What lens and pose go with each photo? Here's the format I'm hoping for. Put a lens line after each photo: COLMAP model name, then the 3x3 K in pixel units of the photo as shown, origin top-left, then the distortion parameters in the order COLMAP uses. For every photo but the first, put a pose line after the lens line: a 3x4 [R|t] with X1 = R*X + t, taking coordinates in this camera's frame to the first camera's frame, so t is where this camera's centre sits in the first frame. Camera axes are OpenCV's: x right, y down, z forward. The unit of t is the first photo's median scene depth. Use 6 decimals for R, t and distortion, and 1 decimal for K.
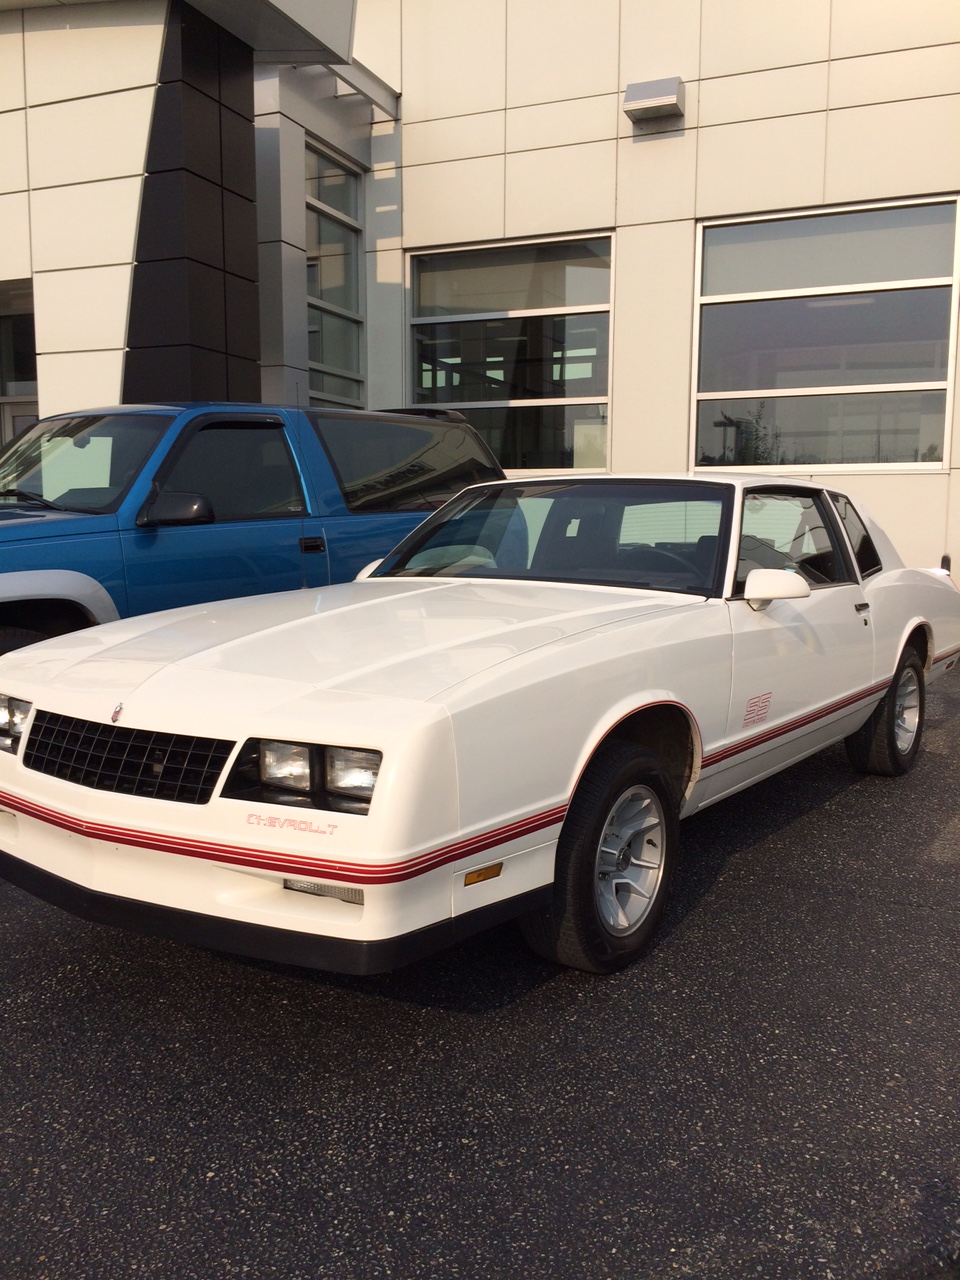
lens RADIAL K [[1093.9, 0, 476.7], [0, 1093.9, 633.5], [0, 0, 1]] dist [0.084137, -0.103872]
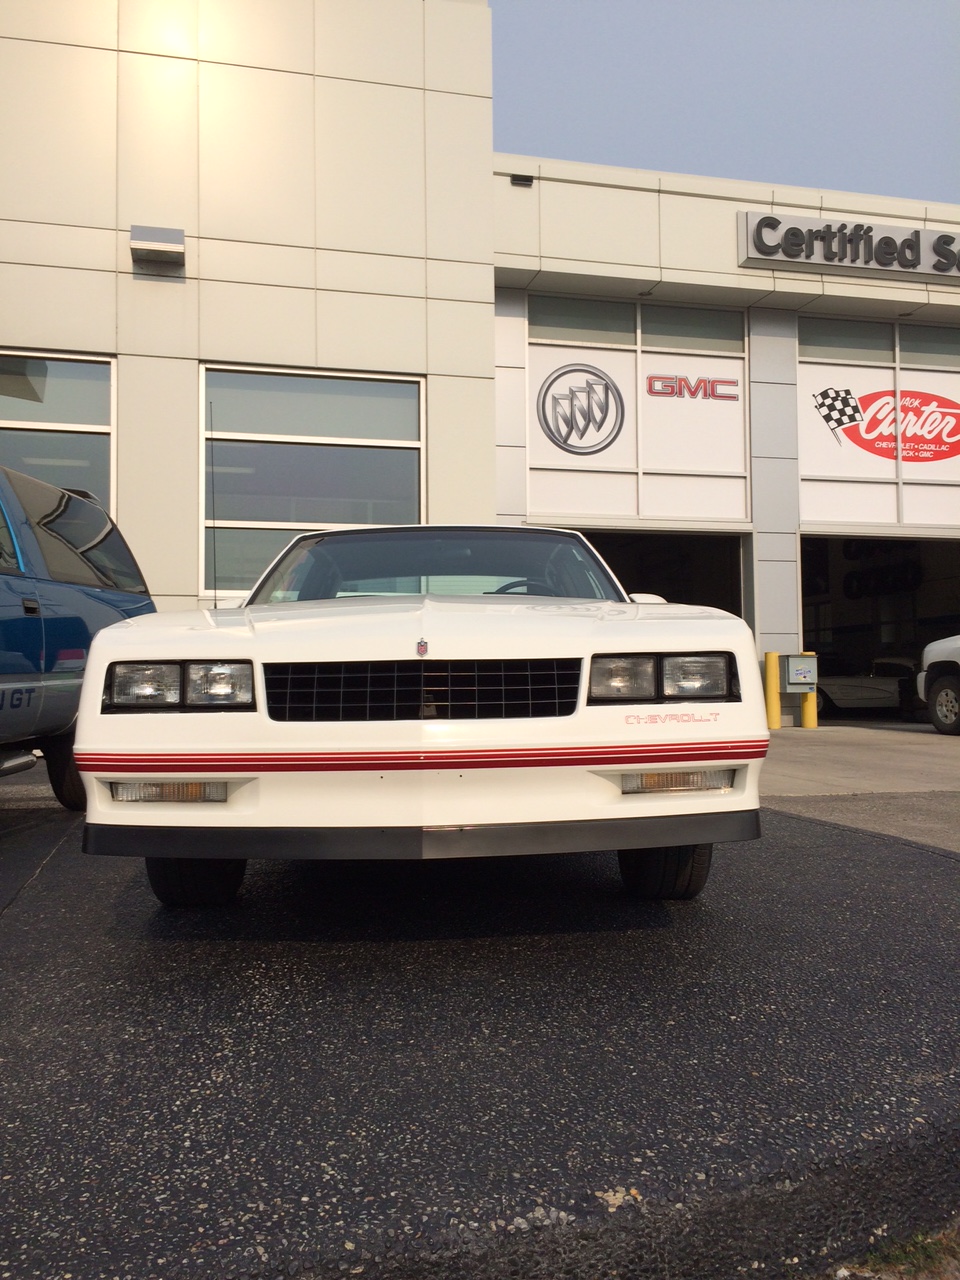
lens RADIAL K [[1093.9, 0, 473.9], [0, 1093.9, 635.0], [0, 0, 1]] dist [0.084137, -0.103872]
pose [[0.812771, 0.017449, 0.582322, -0.336534], [0.074016, 0.988359, -0.132924, 0.076370], [-0.577862, 0.151138, 0.802018, 0.072157]]
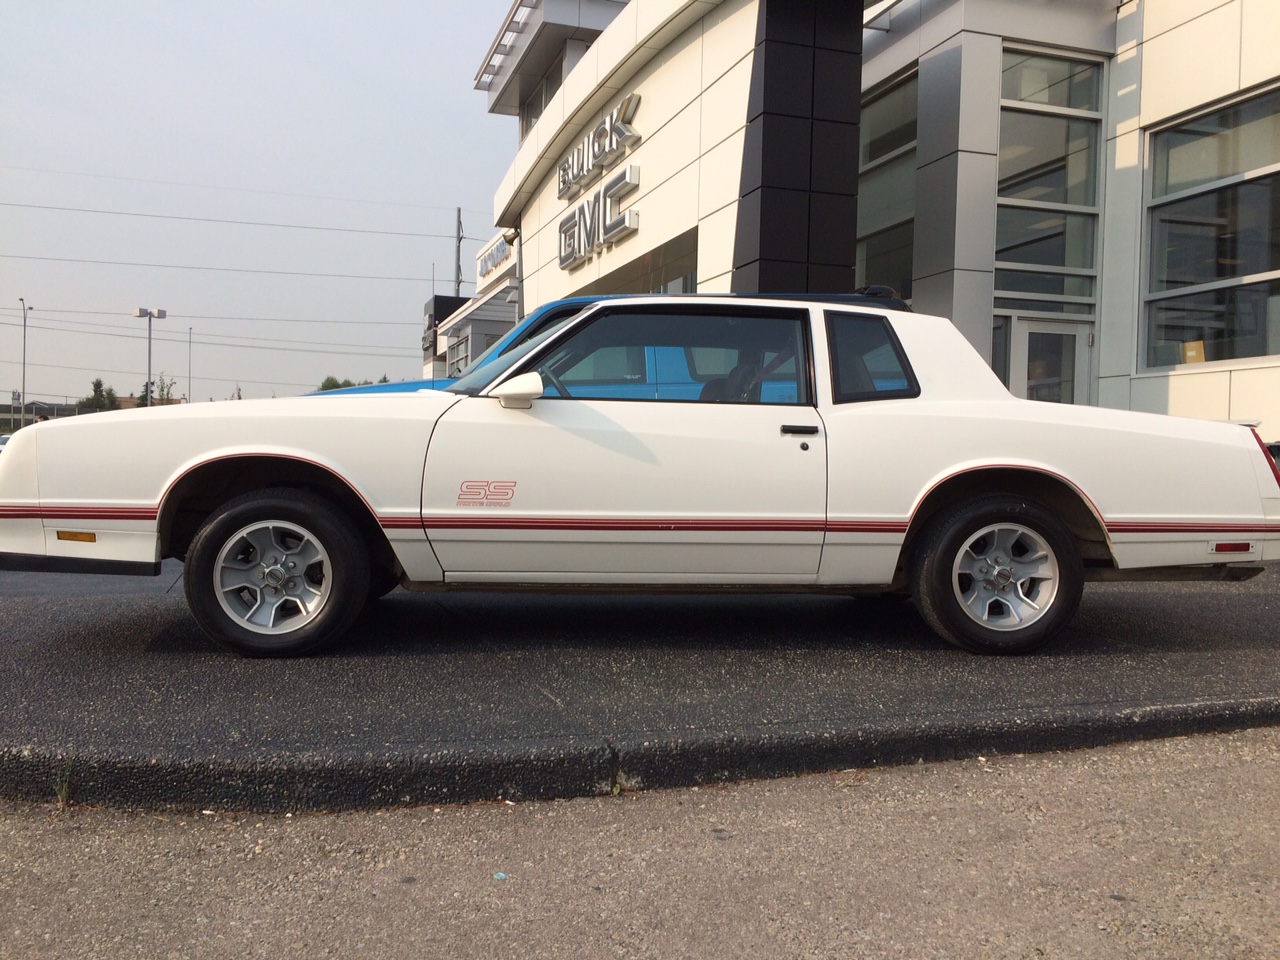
lens RADIAL K [[1093.9, 0, 635.8], [0, 1093.9, 478.8], [0, 0, 1]] dist [0.084137, -0.103872]
pose [[0.649071, 0.022117, -0.760406, 0.368154], [-0.096872, 0.993843, -0.053782, 0.030520], [0.754535, 0.108570, 0.647217, 0.118510]]
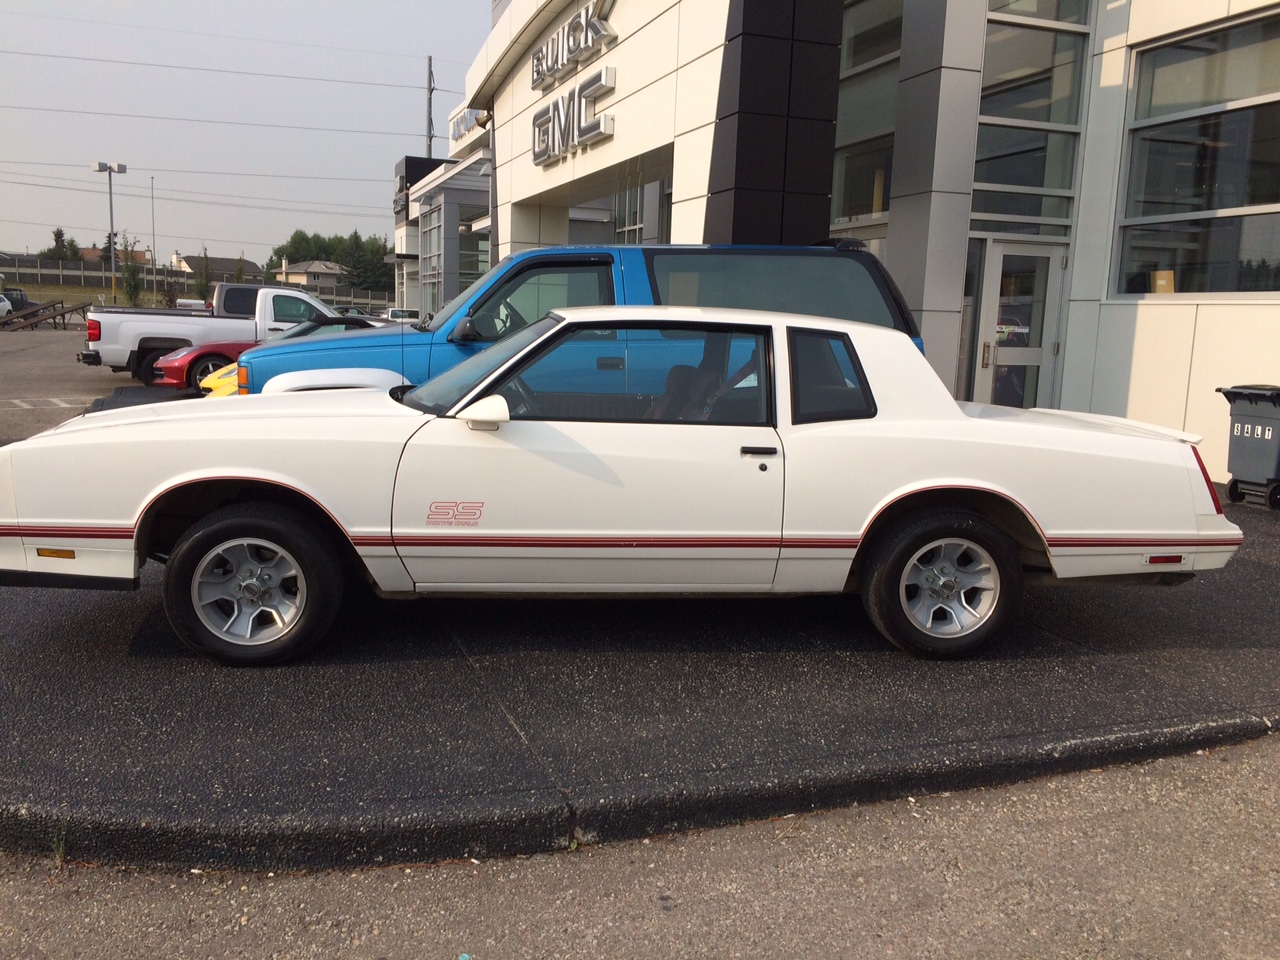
lens RADIAL K [[1093.9, 0, 635.6], [0, 1093.9, 478.4], [0, 0, 1]] dist [0.084137, -0.103872]
pose [[0.663903, 0.125485, -0.737215, 0.376228], [-0.108643, 0.991547, 0.070937, -0.021555], [0.739885, 0.032998, 0.671924, 0.110120]]
